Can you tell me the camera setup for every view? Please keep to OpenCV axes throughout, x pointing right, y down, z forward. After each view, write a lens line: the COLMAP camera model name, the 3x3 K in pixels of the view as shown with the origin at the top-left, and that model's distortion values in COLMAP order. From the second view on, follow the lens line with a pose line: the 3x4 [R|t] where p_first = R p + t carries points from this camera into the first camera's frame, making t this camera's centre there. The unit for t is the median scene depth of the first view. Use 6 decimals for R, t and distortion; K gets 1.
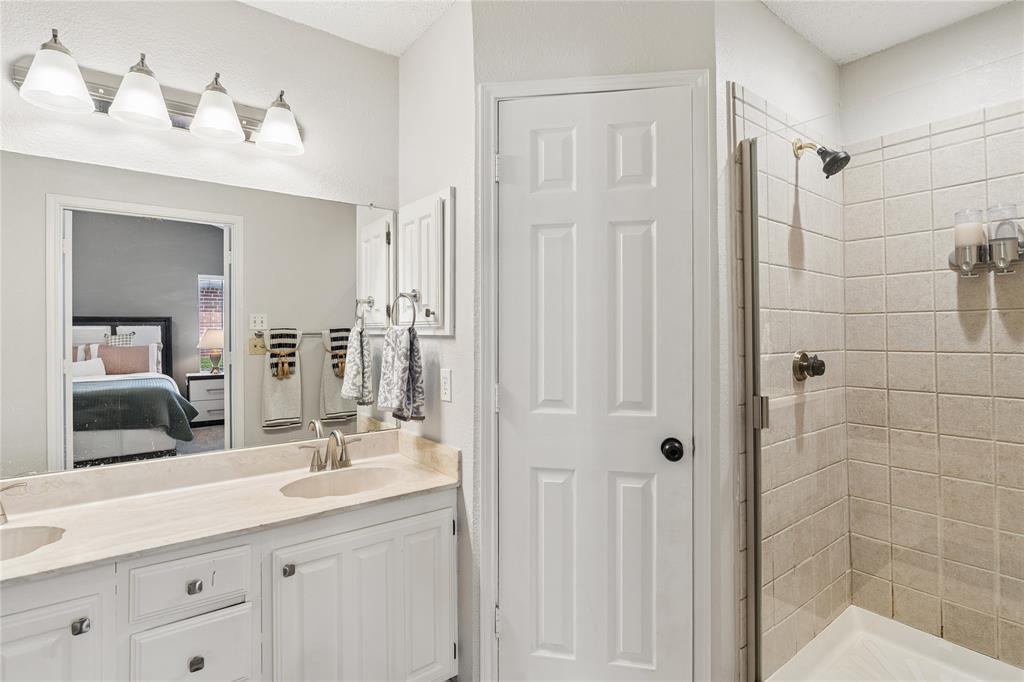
lens RADIAL K [[479.7, 0, 516.1], [0, 479.7, 333.5], [0, 0, 1]] dist [0.002432, 0.000145]
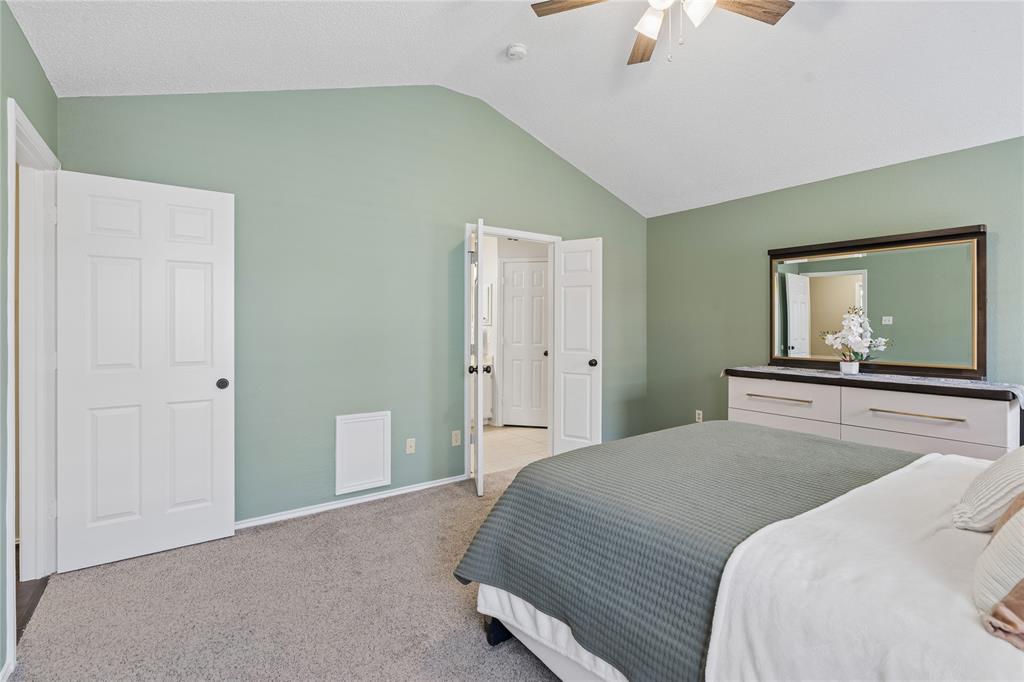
lens RADIAL K [[479.7, 0, 511.0], [0, 479.7, 333.6], [0, 0, 1]] dist [0.002432, 0.000145]
pose [[0.999626, 0.008502, -0.026010, 0.123462], [-0.008632, 0.999951, -0.004927, 0.093513], [0.025967, 0.005149, 0.999650, -2.819057]]
